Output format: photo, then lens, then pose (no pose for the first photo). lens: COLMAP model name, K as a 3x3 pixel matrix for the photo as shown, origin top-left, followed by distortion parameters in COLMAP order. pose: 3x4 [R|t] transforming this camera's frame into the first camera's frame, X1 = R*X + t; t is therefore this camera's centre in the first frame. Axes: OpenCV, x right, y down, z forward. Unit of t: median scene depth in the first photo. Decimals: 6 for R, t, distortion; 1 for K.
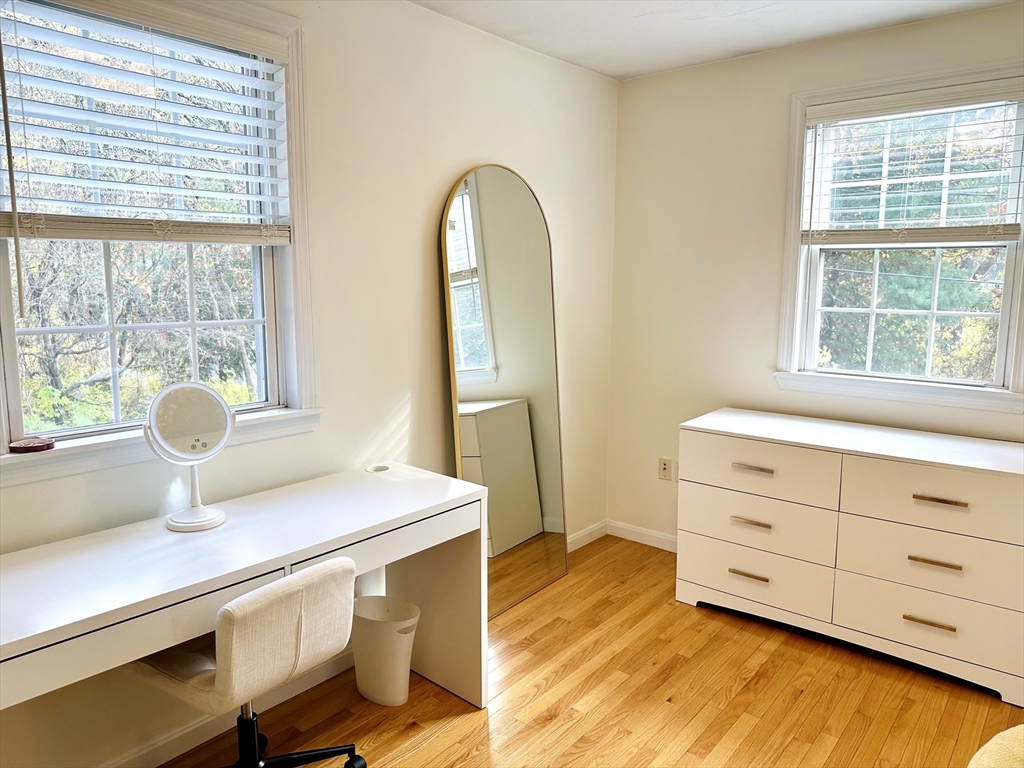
lens RADIAL K [[708.4, 0, 506.6], [0, 708.4, 379.9], [0, 0, 1]] dist [0.057774, -0.071489]
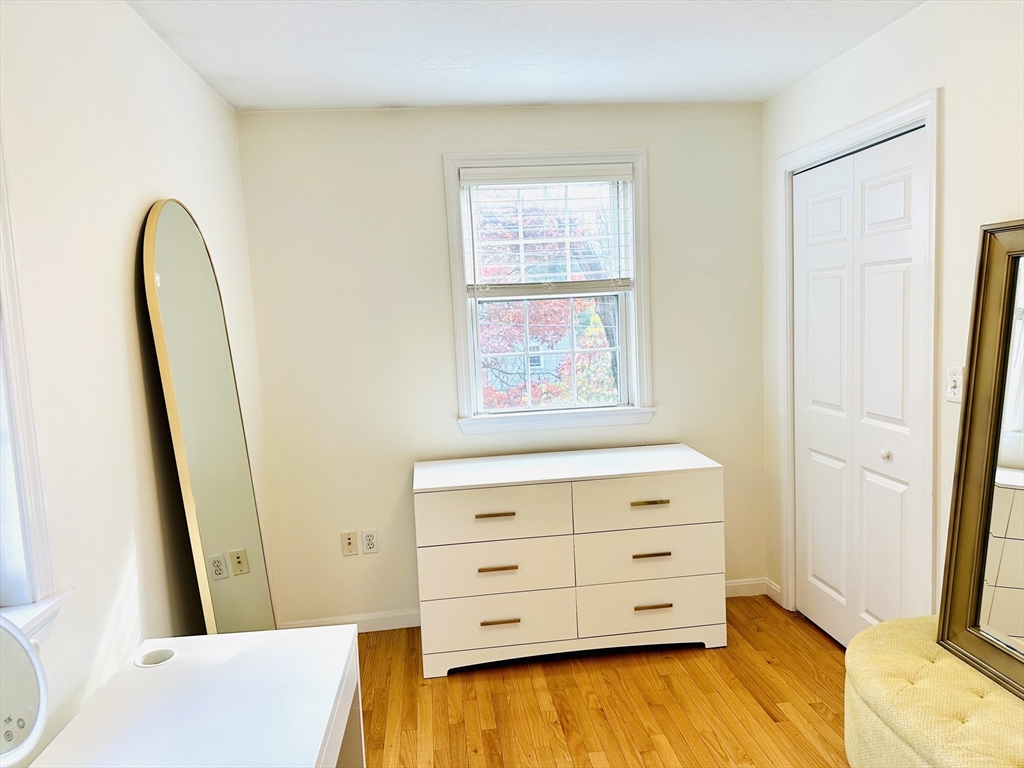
lens RADIAL K [[708.4, 0, 513.1], [0, 708.4, 386.6], [0, 0, 1]] dist [0.057774, -0.071489]
pose [[0.692128, -0.098472, 0.715026, -0.328939], [0.150826, 0.988511, -0.009860, -0.039981], [-0.705841, 0.114669, 0.699028, 0.252434]]
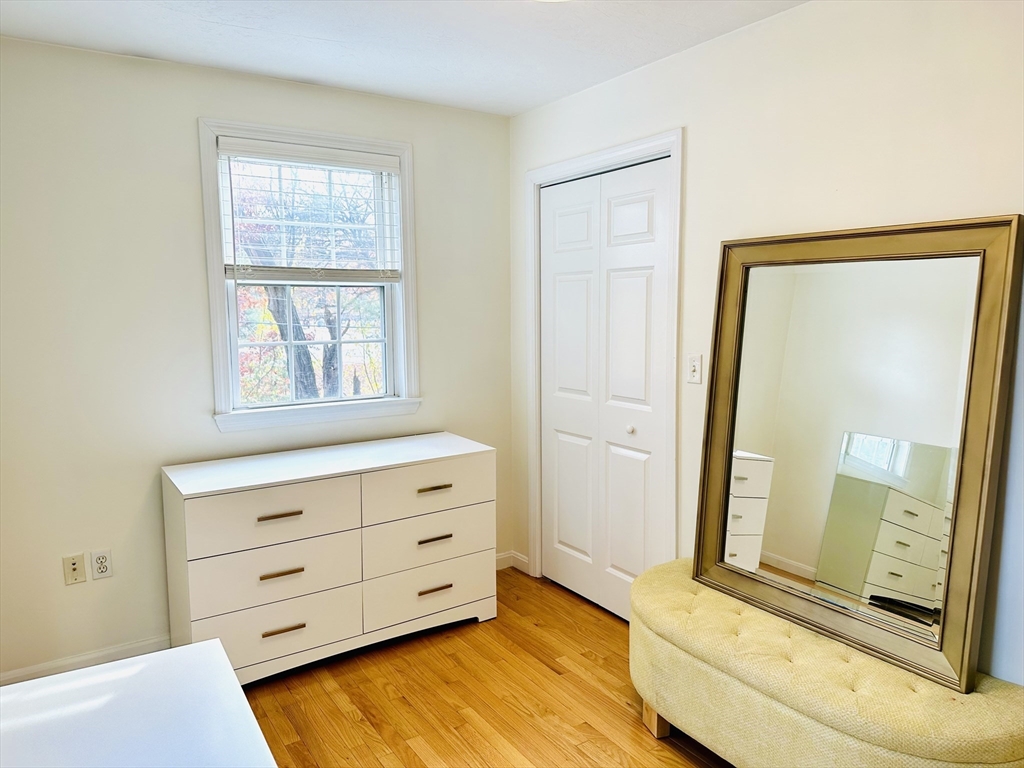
lens RADIAL K [[708.4, 0, 510.5], [0, 708.4, 379.0], [0, 0, 1]] dist [0.057774, -0.071489]
pose [[0.302531, -0.096352, 0.948257, -0.421724], [0.154082, 0.986736, 0.051104, -0.051032], [-0.940603, 0.130649, 0.313364, 0.388583]]
